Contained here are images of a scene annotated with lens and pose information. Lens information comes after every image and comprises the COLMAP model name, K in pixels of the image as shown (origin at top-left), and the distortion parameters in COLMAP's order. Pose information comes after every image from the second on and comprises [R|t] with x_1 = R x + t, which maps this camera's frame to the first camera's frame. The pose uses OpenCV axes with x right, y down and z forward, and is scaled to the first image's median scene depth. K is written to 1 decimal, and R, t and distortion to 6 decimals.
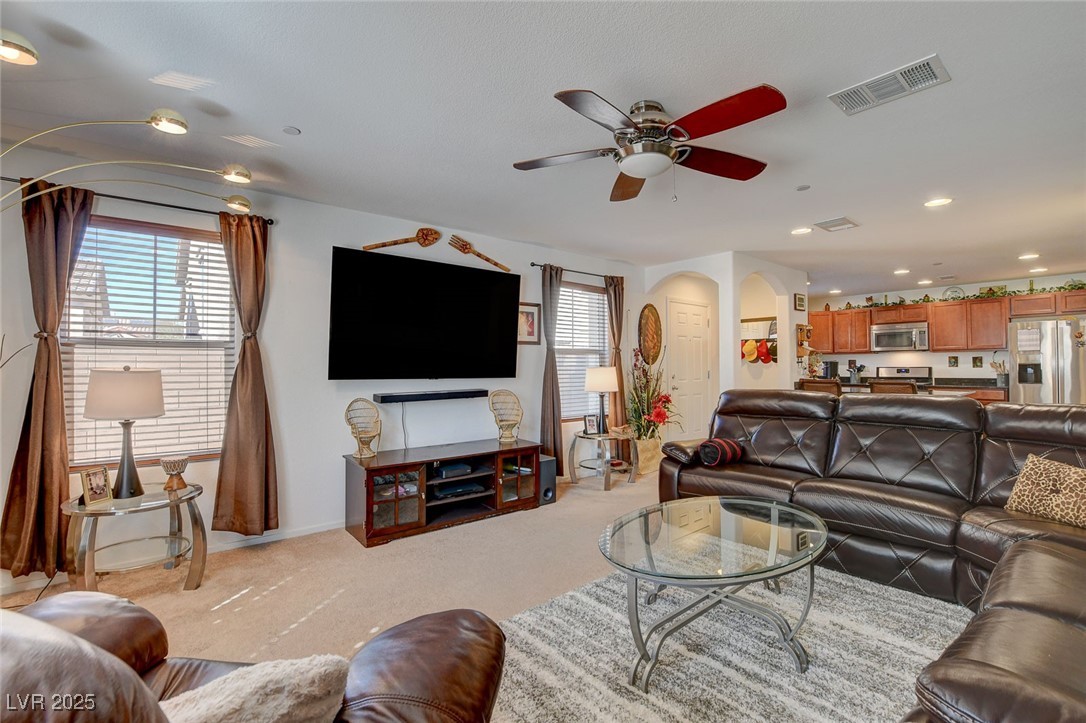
lens RADIAL K [[476.8, 0, 545.8], [0, 476.8, 358.6], [0, 0, 1]] dist [-0.021618, 0.001599]
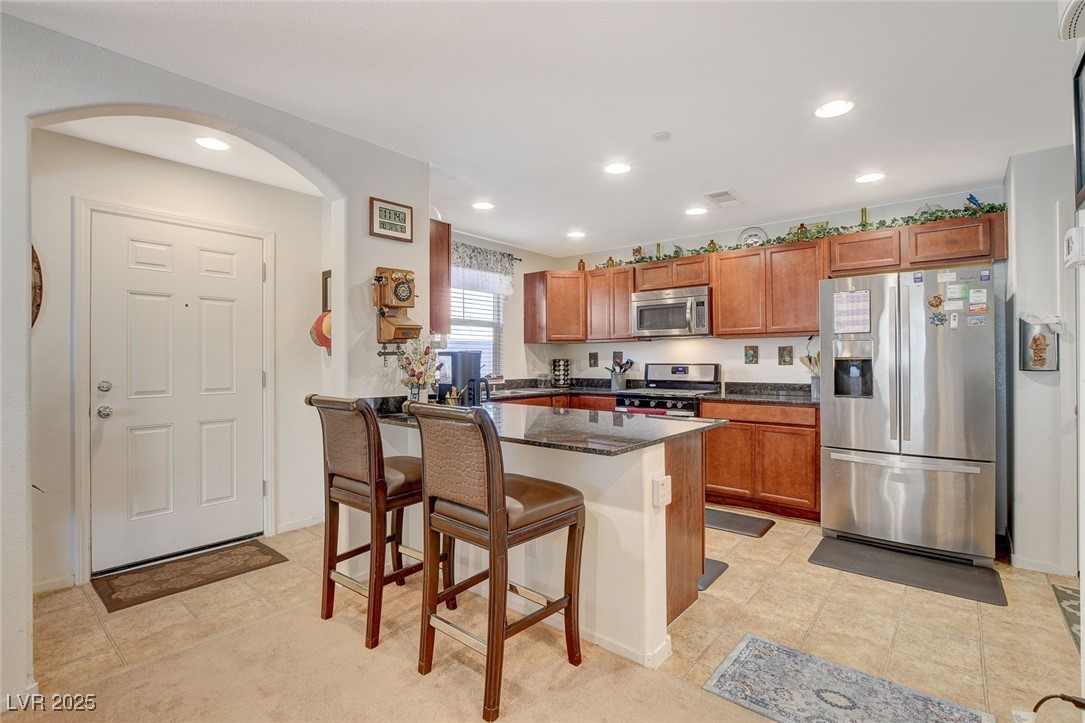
lens RADIAL K [[502.7, 0, 541.4], [0, 502.7, 356.0], [0, 0, 1]] dist [-0.017660, -0.000444]
pose [[0.984780, 0.002622, 0.173788, 0.854846], [-0.004183, 0.999954, 0.008620, 0.006674], [-0.173757, -0.009216, 0.984745, 0.733069]]
